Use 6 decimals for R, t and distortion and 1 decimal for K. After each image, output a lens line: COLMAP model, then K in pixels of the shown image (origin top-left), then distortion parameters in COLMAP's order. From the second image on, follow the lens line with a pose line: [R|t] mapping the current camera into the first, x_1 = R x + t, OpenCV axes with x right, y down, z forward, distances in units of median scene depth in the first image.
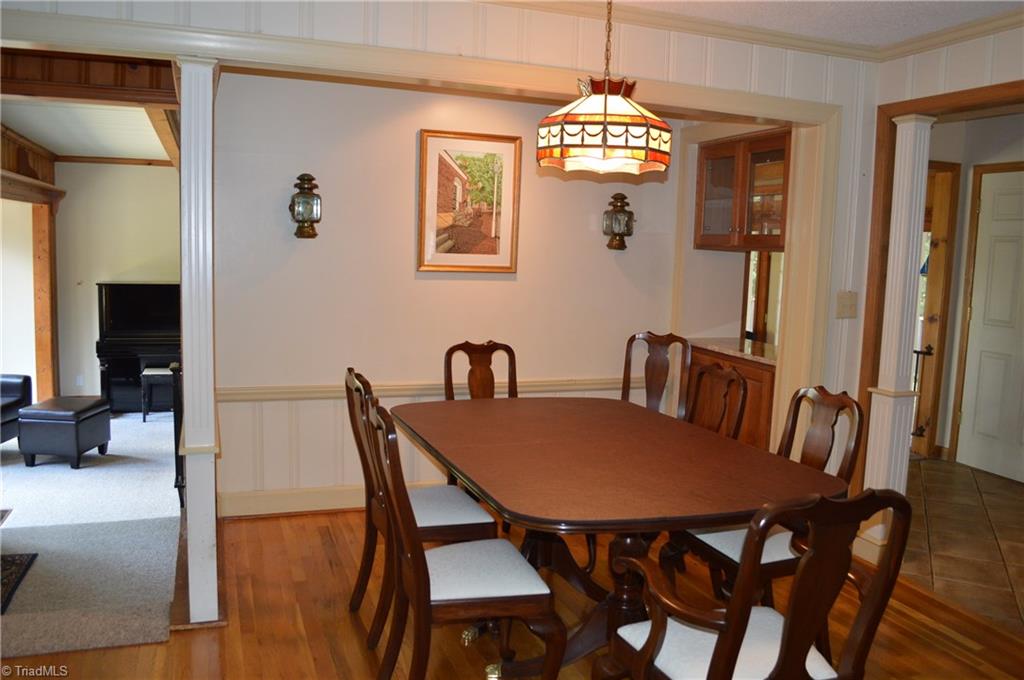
lens RADIAL K [[812.6, 0, 511.6], [0, 812.6, 342.3], [0, 0, 1]] dist [-0.078826, -0.001757]
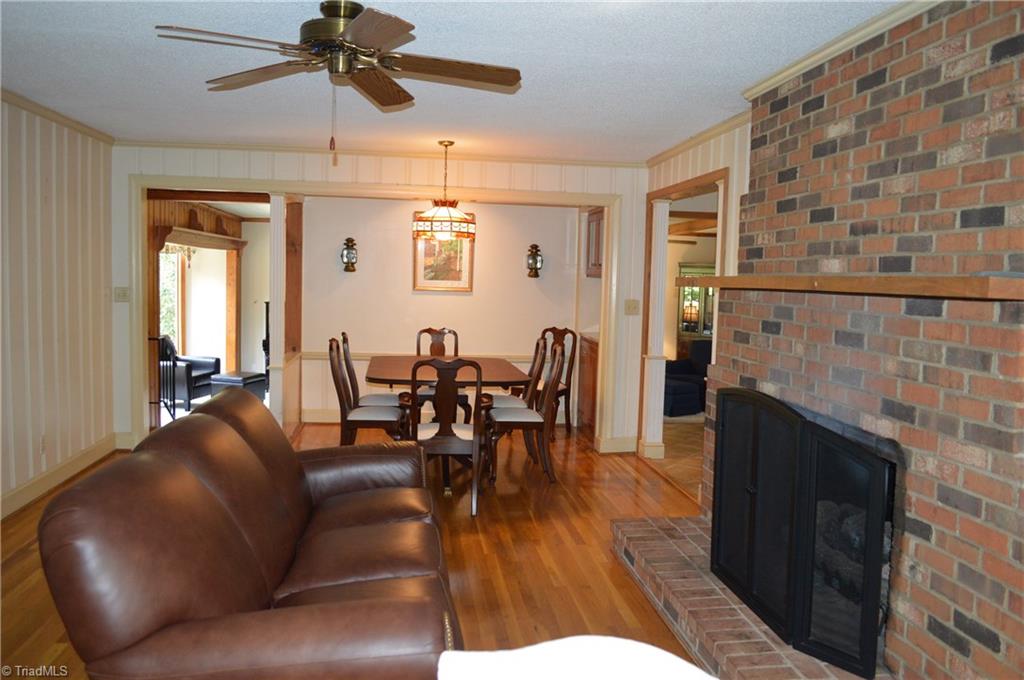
lens RADIAL K [[812.6, 0, 512.8], [0, 812.6, 339.7], [0, 0, 1]] dist [-0.078826, -0.001757]
pose [[0.974648, 0.012149, -0.223413, 0.490494], [-0.022200, 0.998848, -0.042531, 0.091295], [0.222639, 0.046413, 0.973795, -0.676310]]
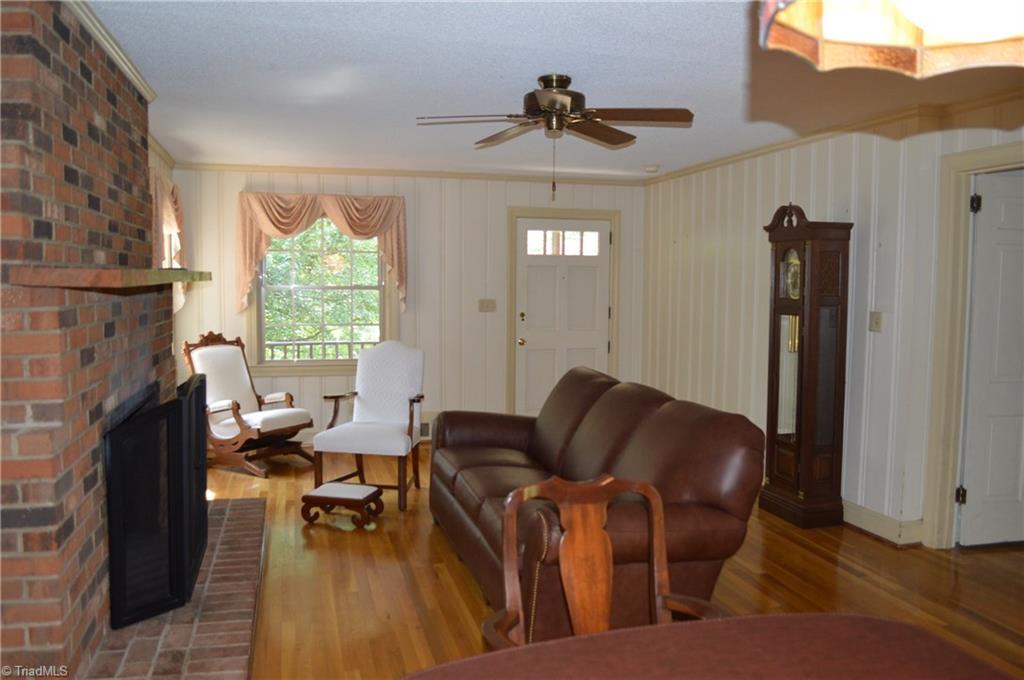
lens RADIAL K [[812.6, 0, 511.2], [0, 812.6, 337.7], [0, 0, 1]] dist [-0.078826, -0.001757]
pose [[-0.994679, -0.045297, 0.092535, -0.084609], [-0.026724, 0.980859, 0.192875, -0.232408], [-0.099501, 0.189376, -0.976850, 1.915113]]
